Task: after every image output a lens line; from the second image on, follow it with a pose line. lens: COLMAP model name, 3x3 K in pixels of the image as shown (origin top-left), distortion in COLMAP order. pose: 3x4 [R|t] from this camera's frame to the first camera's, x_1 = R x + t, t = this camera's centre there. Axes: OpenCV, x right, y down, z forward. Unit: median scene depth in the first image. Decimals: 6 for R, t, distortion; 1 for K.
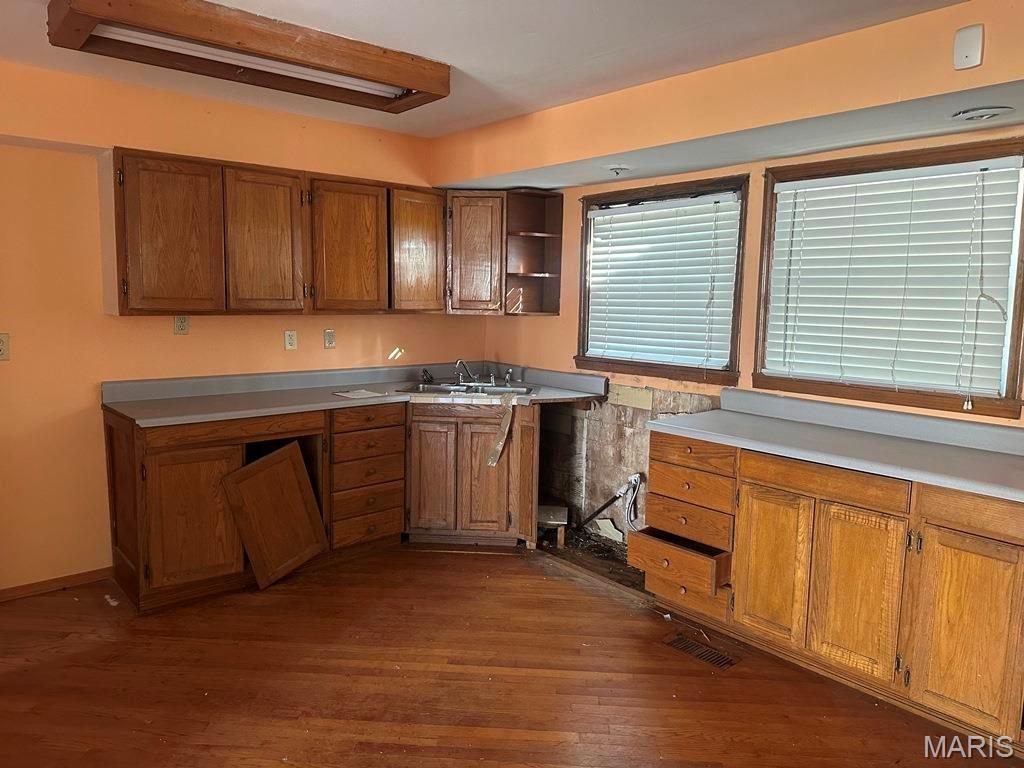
lens RADIAL K [[717.0, 0, 514.4], [0, 717.0, 382.8], [0, 0, 1]] dist [0.068909, -0.084786]
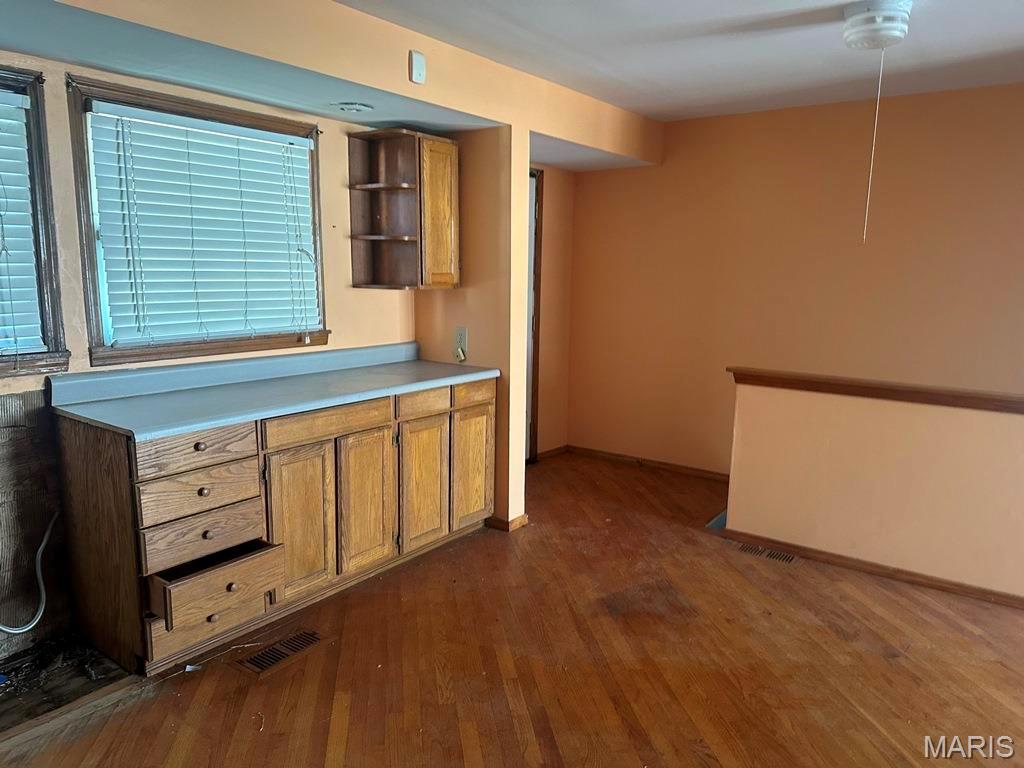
lens RADIAL K [[717.0, 0, 507.6], [0, 717.0, 390.7], [0, 0, 1]] dist [0.068909, -0.084786]
pose [[-0.219397, -0.187347, 0.957479, -0.648984], [0.102124, 0.971589, 0.213509, -0.112679], [-0.970276, 0.144625, -0.194031, 0.921180]]
